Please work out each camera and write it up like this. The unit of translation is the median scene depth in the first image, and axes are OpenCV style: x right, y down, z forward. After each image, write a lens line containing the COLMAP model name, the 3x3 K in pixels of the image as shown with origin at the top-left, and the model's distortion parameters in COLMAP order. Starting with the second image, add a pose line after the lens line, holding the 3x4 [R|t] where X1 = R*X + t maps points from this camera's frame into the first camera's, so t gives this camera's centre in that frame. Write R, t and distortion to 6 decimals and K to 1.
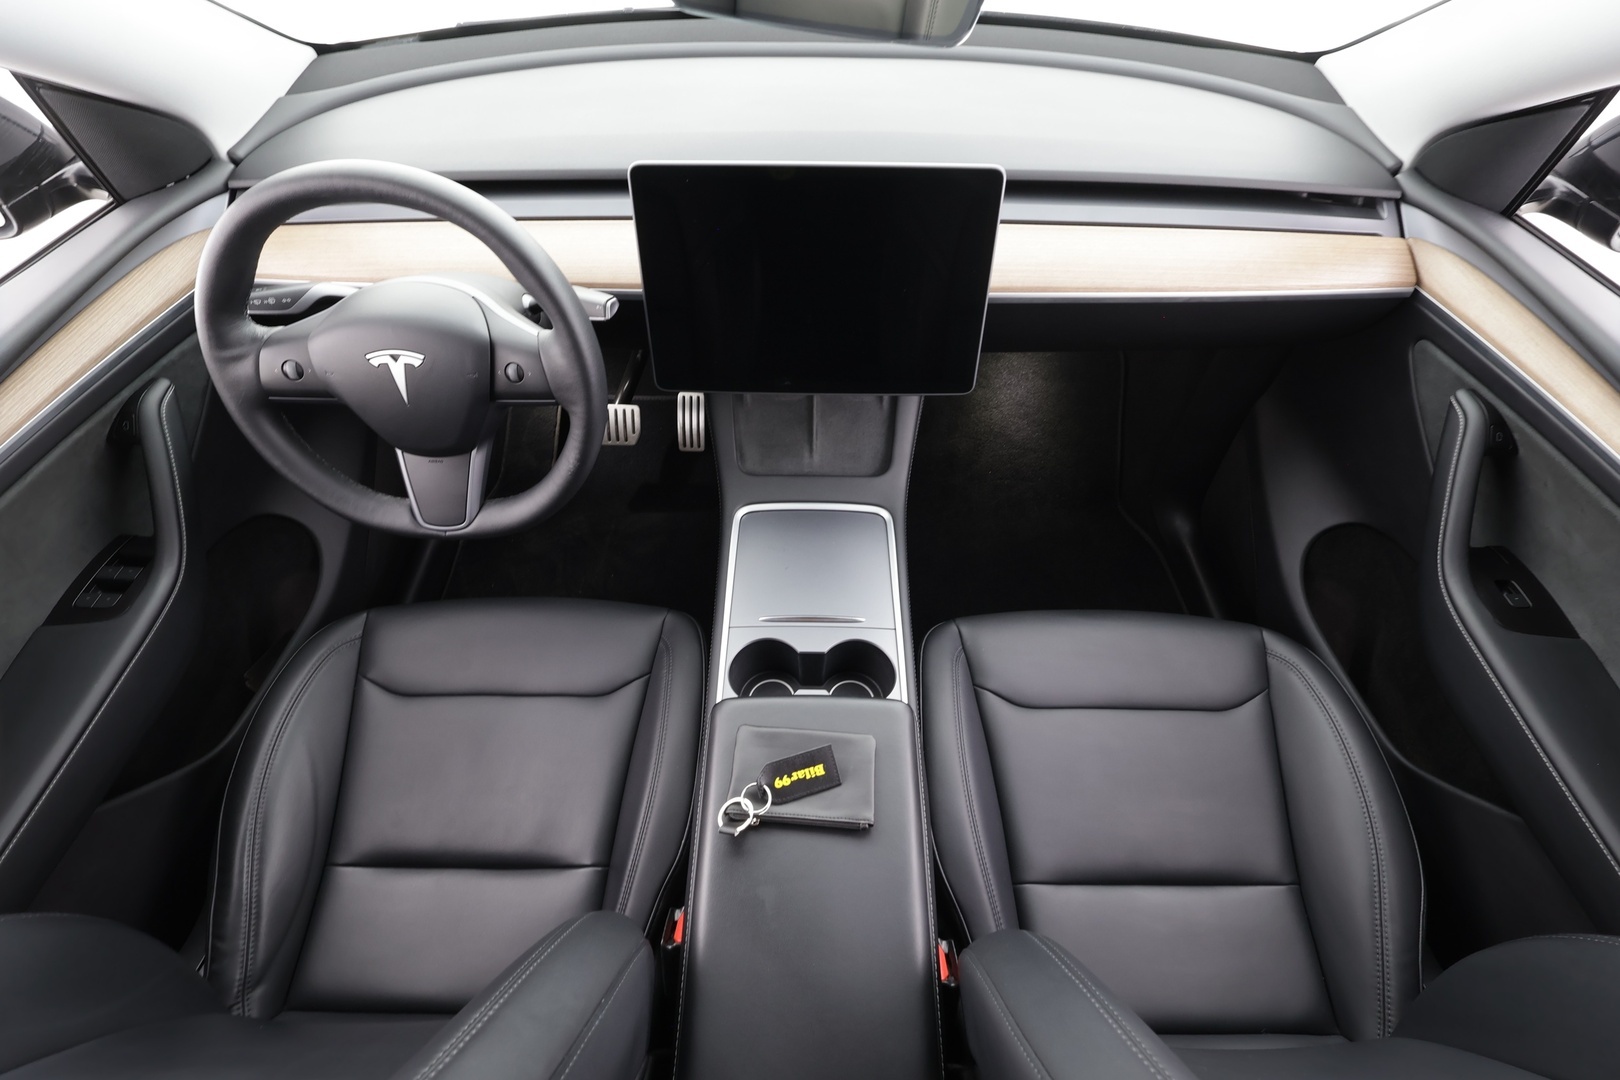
lens RADIAL K [[744.8, 0, 810.0], [0, 744.8, 540.0], [0, 0, 1]] dist [0.000986, 0.000925]
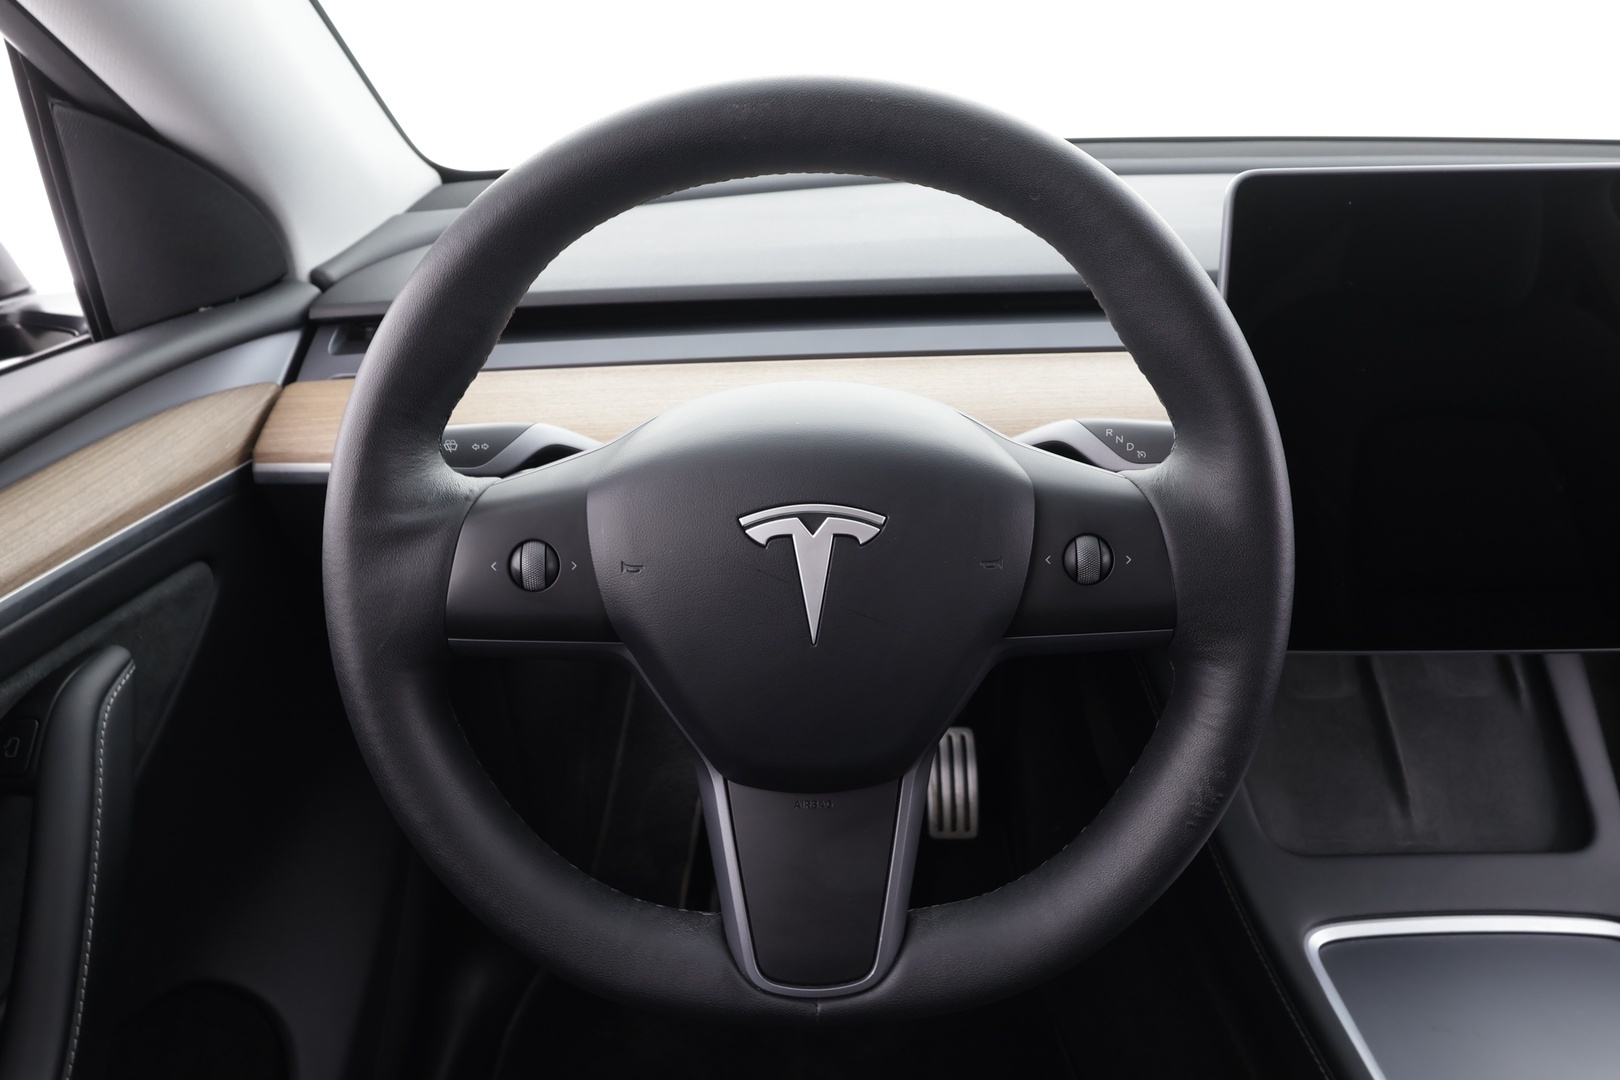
lens RADIAL K [[1057.3, 0, 806.0], [0, 1057.3, 536.9], [0, 0, 1]] dist [0.004054, -0.002190]
pose [[0.999641, -0.023551, 0.012785, -0.443824], [0.026749, 0.905633, -0.423218, 0.001855], [-0.001612, 0.423408, 0.905938, 0.383847]]
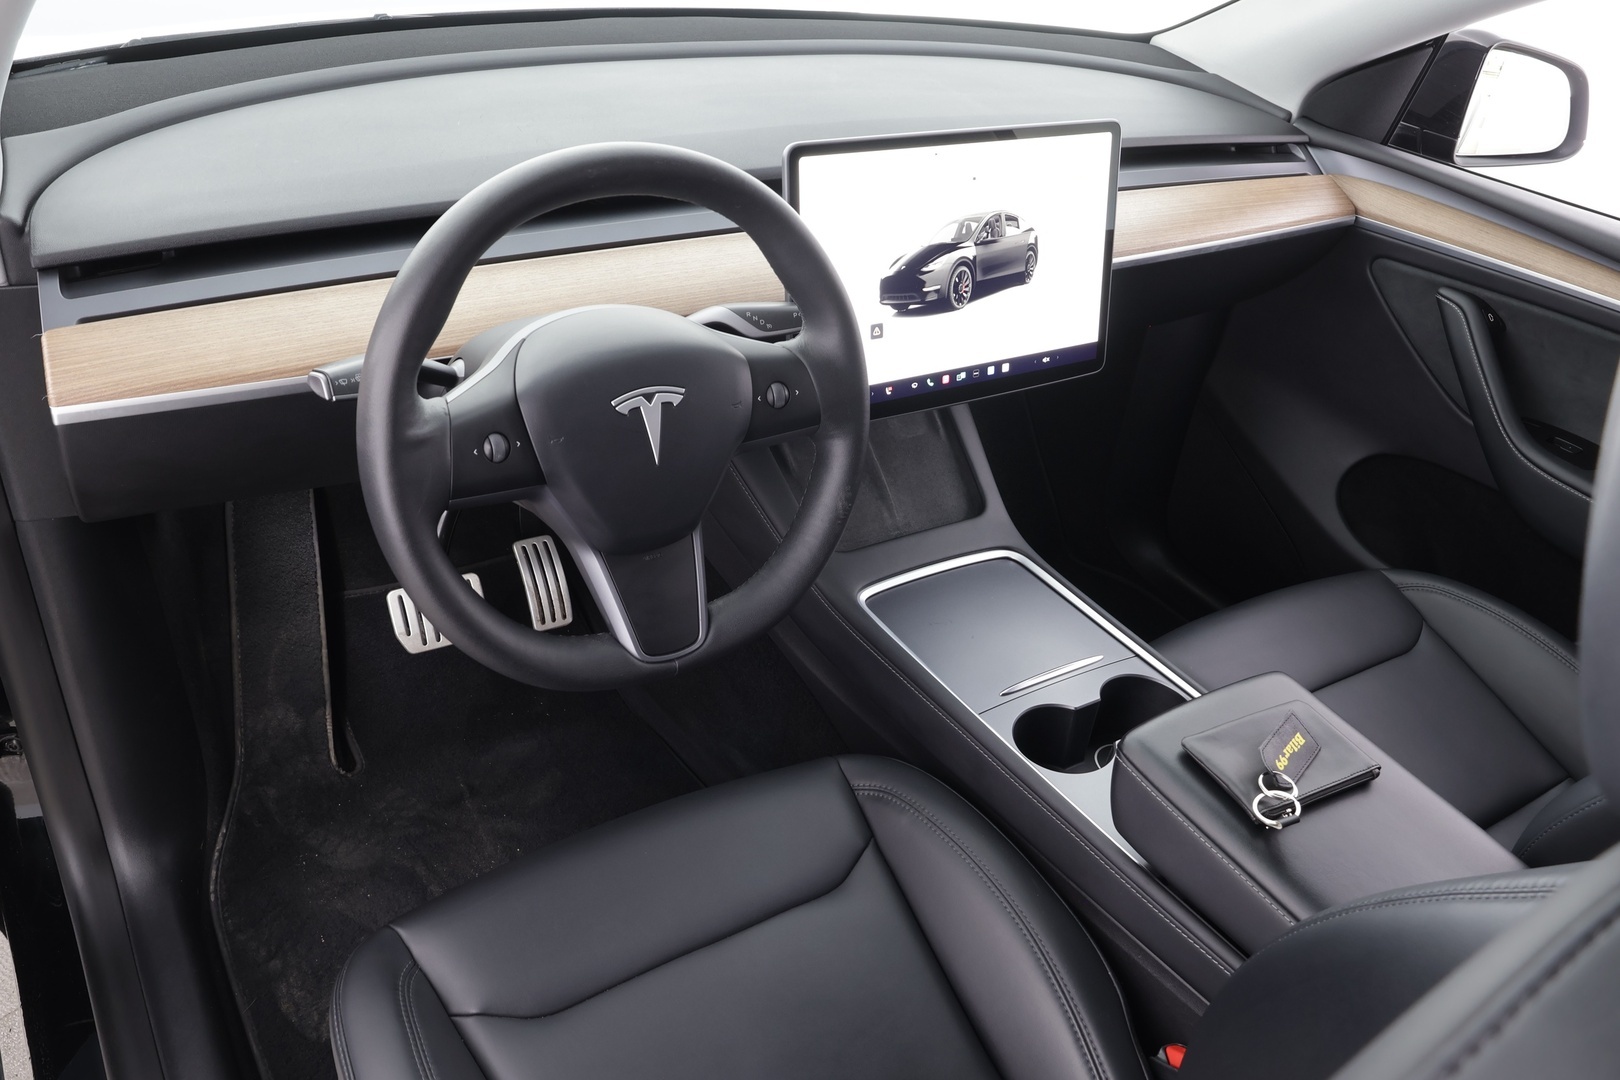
lens RADIAL K [[1281.4, 0, 808.7], [0, 1281.4, 531.1], [0, 0, 1]] dist [0.004372, 0.004191]
pose [[0.832414, -0.224644, 0.506579, -0.844566], [0.351538, 0.920729, -0.169350, 0.105805], [-0.428378, 0.319051, 0.845398, -0.049207]]
